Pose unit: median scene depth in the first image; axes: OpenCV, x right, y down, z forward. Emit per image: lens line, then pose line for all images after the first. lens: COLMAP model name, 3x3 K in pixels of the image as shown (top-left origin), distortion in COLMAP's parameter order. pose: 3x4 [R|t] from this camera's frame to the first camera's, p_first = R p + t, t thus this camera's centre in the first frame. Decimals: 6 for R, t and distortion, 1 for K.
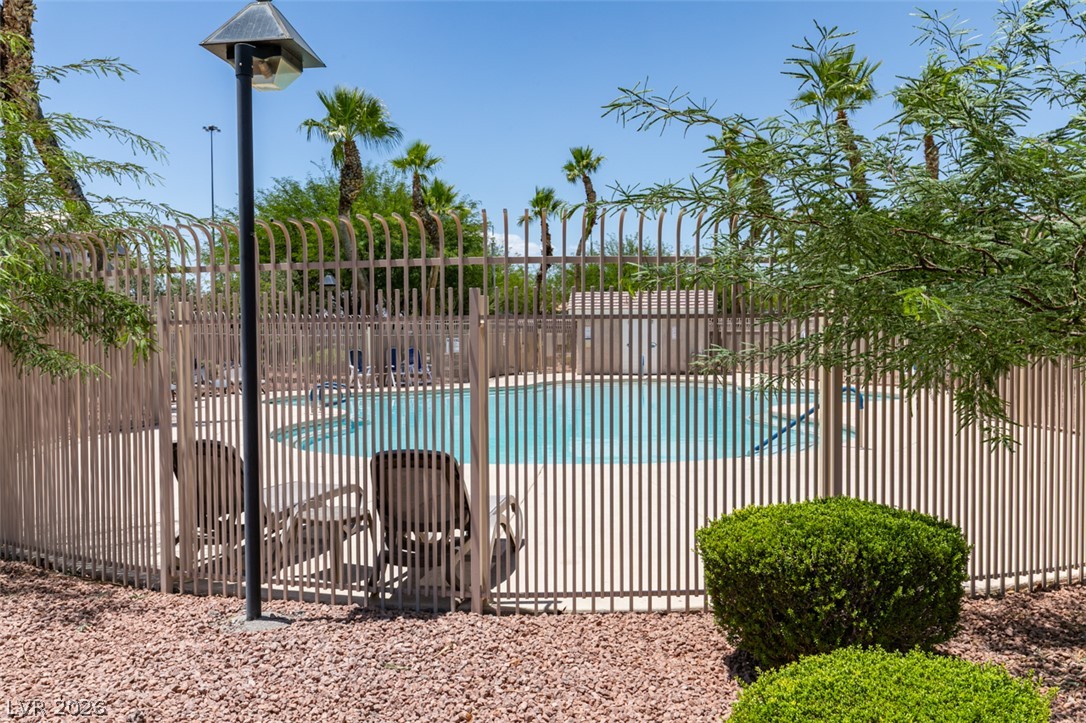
lens RADIAL K [[972.1, 0, 542.5], [0, 972.1, 363.9], [0, 0, 1]] dist [0.002390, -0.000286]
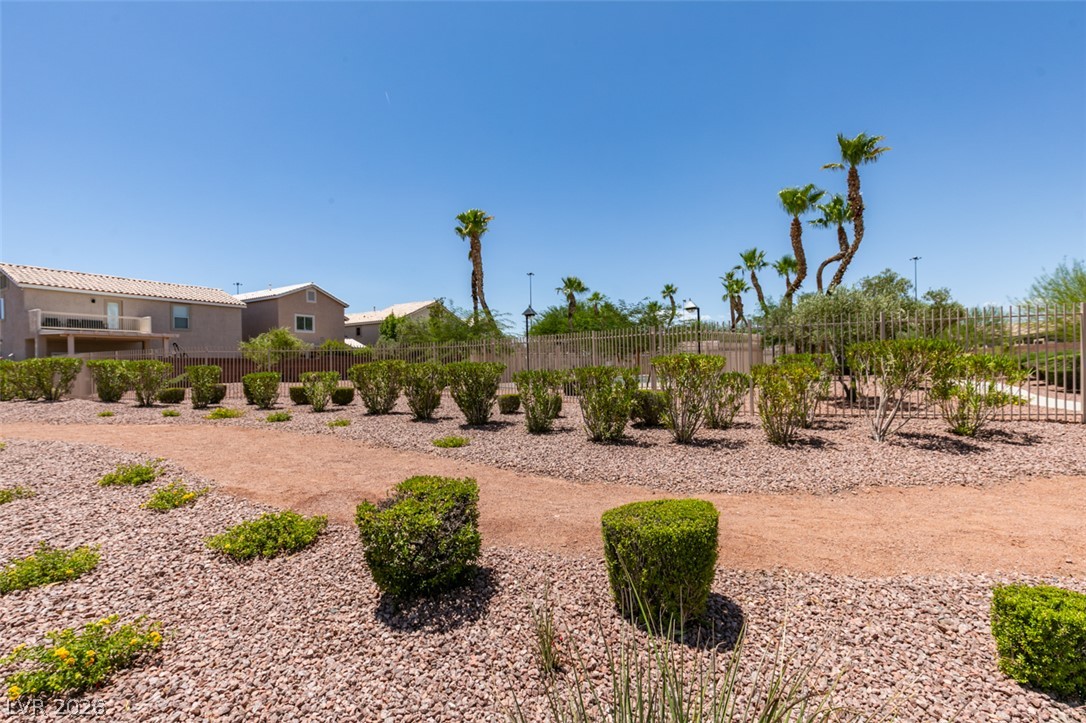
lens RADIAL K [[490.0, 0, 542.5], [0, 490.0, 362.4], [0, 0, 1]] dist [0.010331, -0.000883]
pose [[0.953490, -0.009409, -0.301279, 0.160557], [-0.000402, 0.999472, -0.032487, 0.028433], [0.301425, 0.031098, 0.952983, -0.434213]]
